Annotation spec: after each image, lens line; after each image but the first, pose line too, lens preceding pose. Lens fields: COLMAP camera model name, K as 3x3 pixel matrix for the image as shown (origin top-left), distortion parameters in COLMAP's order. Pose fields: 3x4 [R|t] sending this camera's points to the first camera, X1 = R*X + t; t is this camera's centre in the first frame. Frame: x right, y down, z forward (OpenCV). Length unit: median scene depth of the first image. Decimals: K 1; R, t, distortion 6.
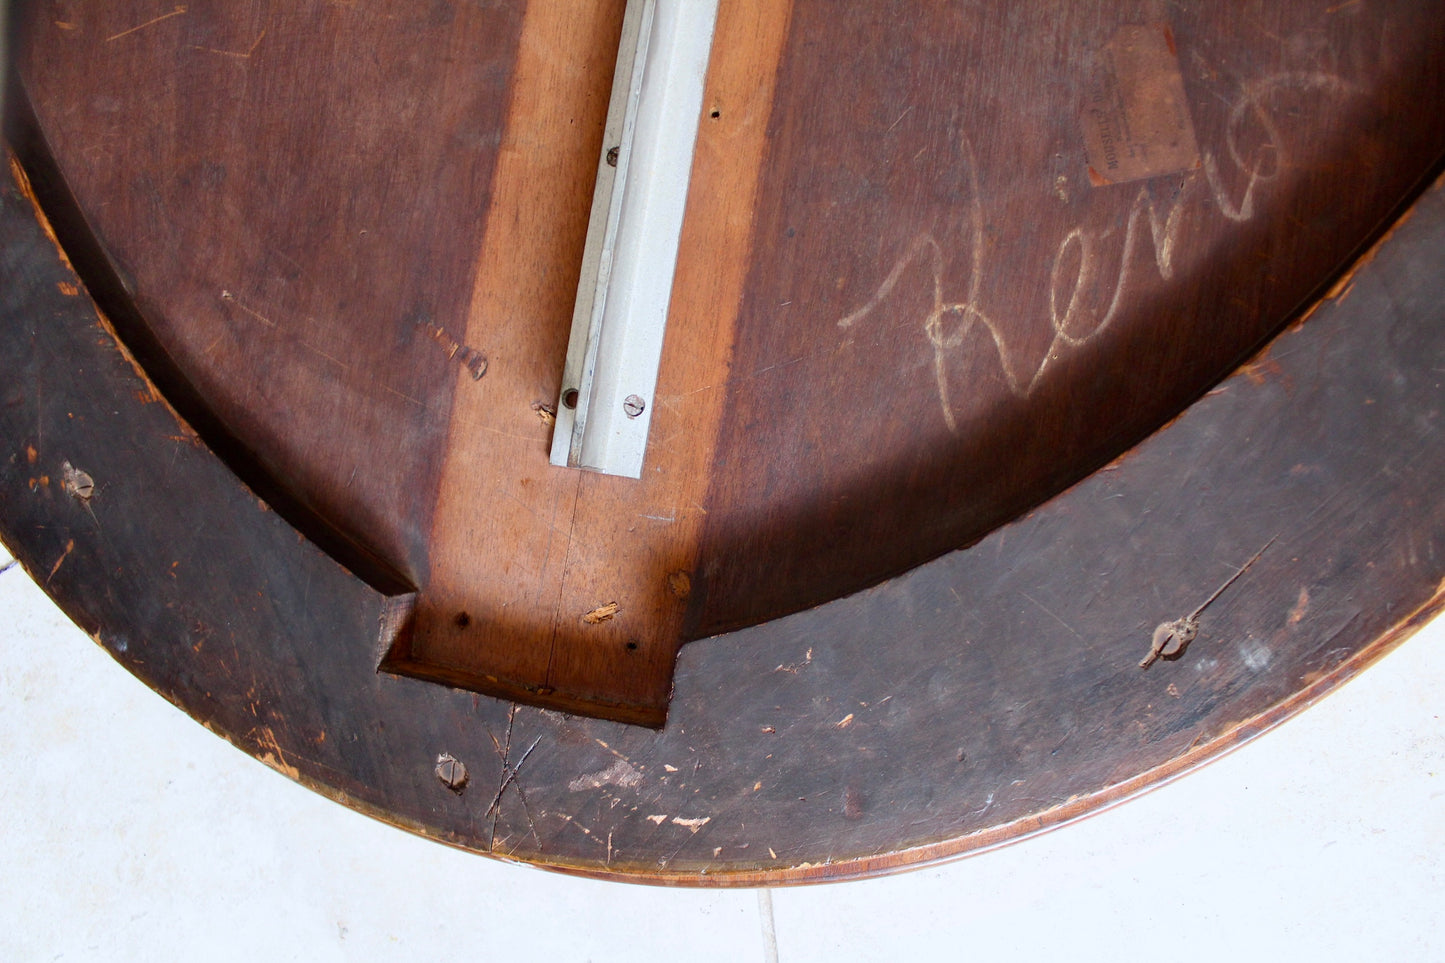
lens RADIAL K [[1193.4, 0, 720.2], [0, 1193.4, 509.2], [0, 0, 1]] dist [-0.171338, 0.147110]
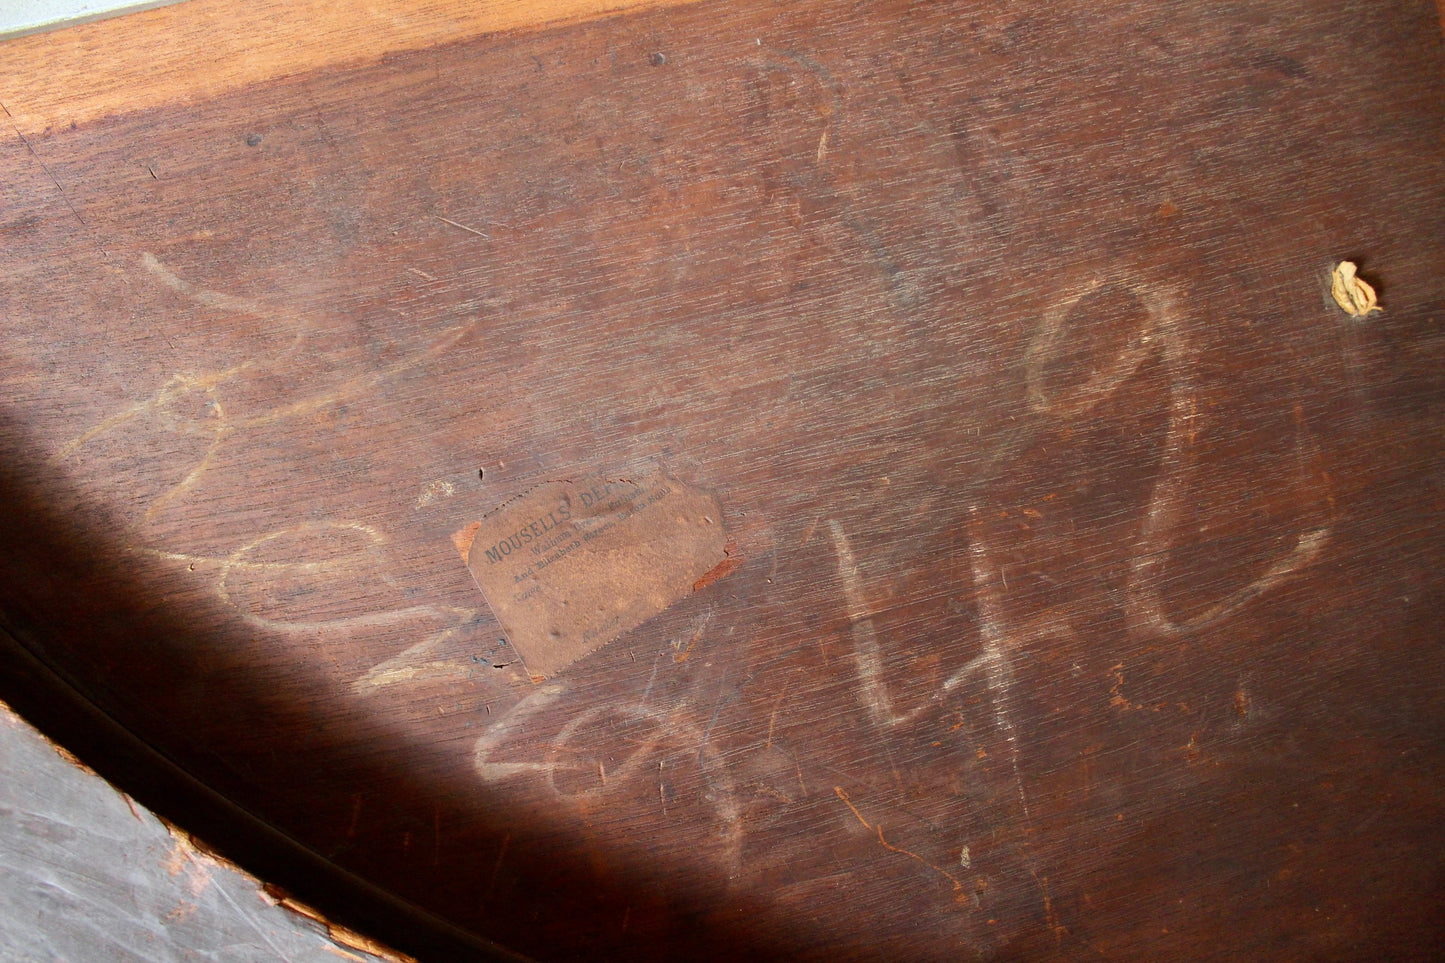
lens RADIAL K [[1193.4, 0, 720.2], [0, 1193.4, 509.2], [0, 0, 1]] dist [-0.171338, 0.147110]
pose [[0.348135, 0.934975, 0.068001, 0.312807], [-0.937297, 0.348451, 0.007544, -0.427377], [-0.016642, -0.066363, 0.997657, 0.340405]]
